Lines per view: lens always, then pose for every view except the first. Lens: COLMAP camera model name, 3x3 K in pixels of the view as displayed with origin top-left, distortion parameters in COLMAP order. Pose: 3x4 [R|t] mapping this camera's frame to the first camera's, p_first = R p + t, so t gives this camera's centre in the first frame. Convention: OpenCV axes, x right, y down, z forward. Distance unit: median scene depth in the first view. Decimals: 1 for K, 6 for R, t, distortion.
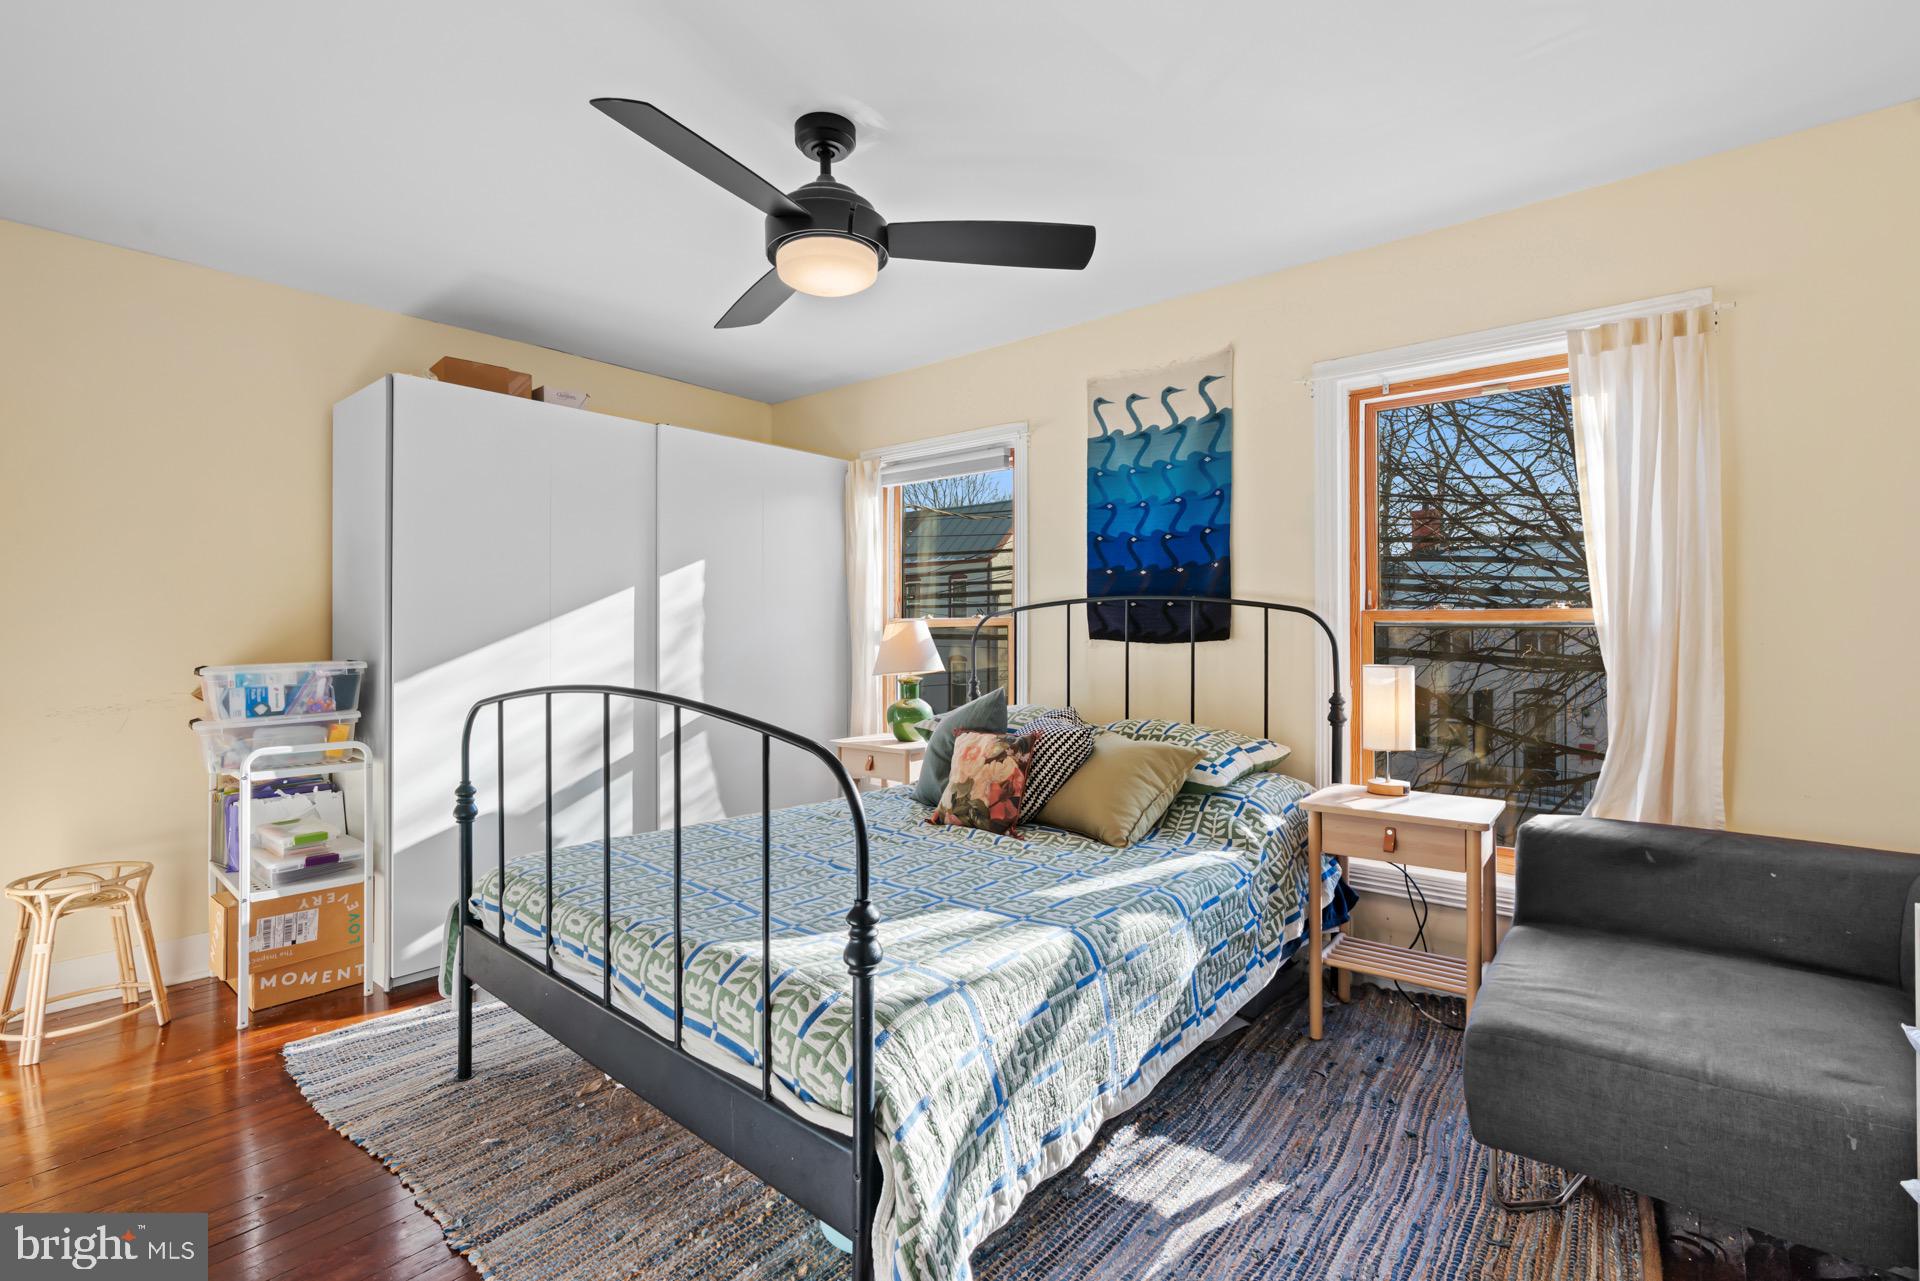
lens RADIAL K [[865.6, 0, 968.2], [0, 865.6, 644.6], [0, 0, 1]] dist [-0.000532, 0.000291]
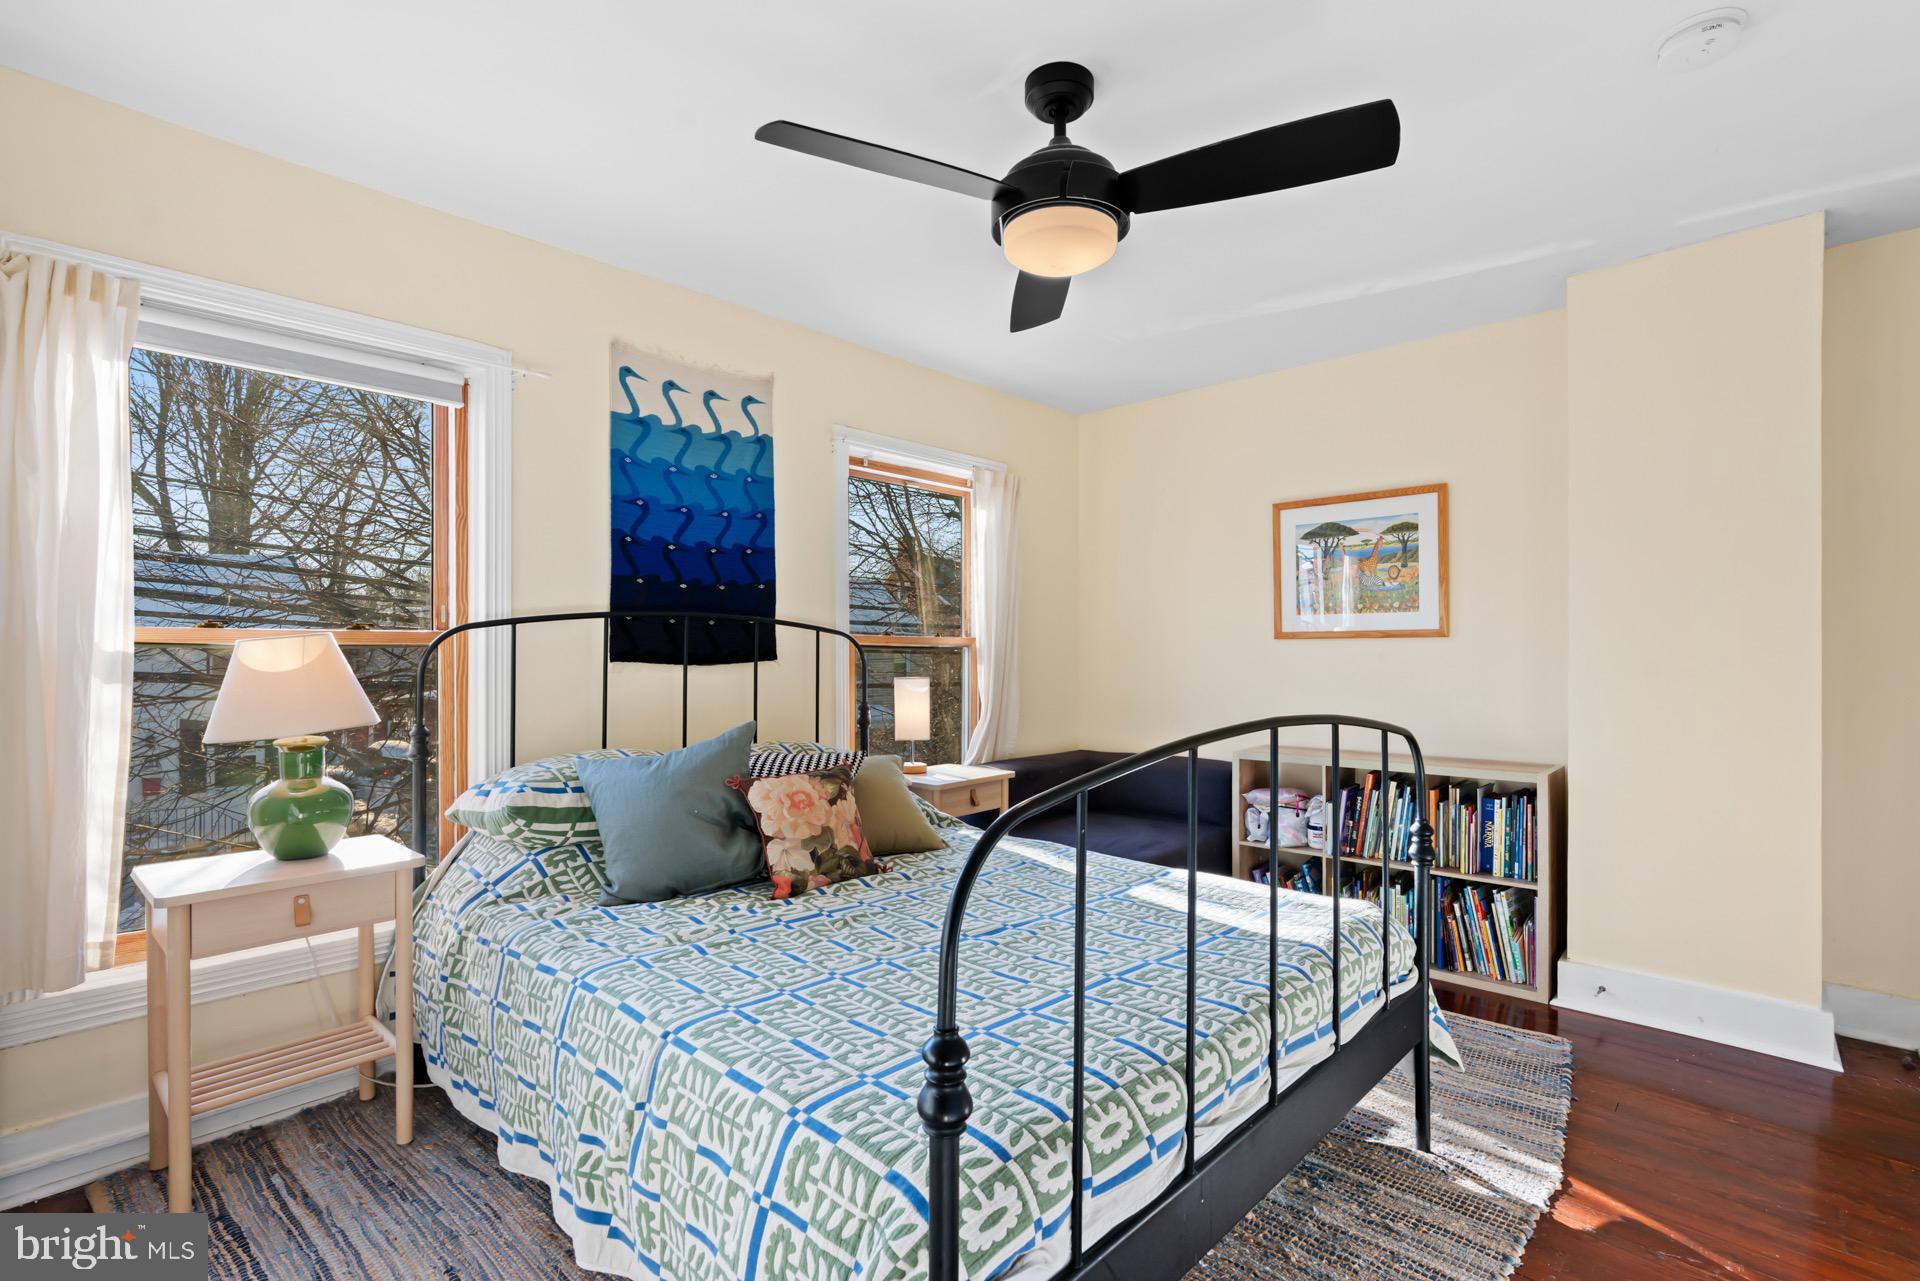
lens RADIAL K [[865.6, 0, 968.2], [0, 865.6, 644.6], [0, 0, 1]] dist [-0.000532, 0.000291]
pose [[0.064104, 0.010579, 0.997887, -0.689057], [0.026153, 0.999583, -0.012277, -0.005783], [-0.997600, 0.026885, 0.063800, 0.684530]]
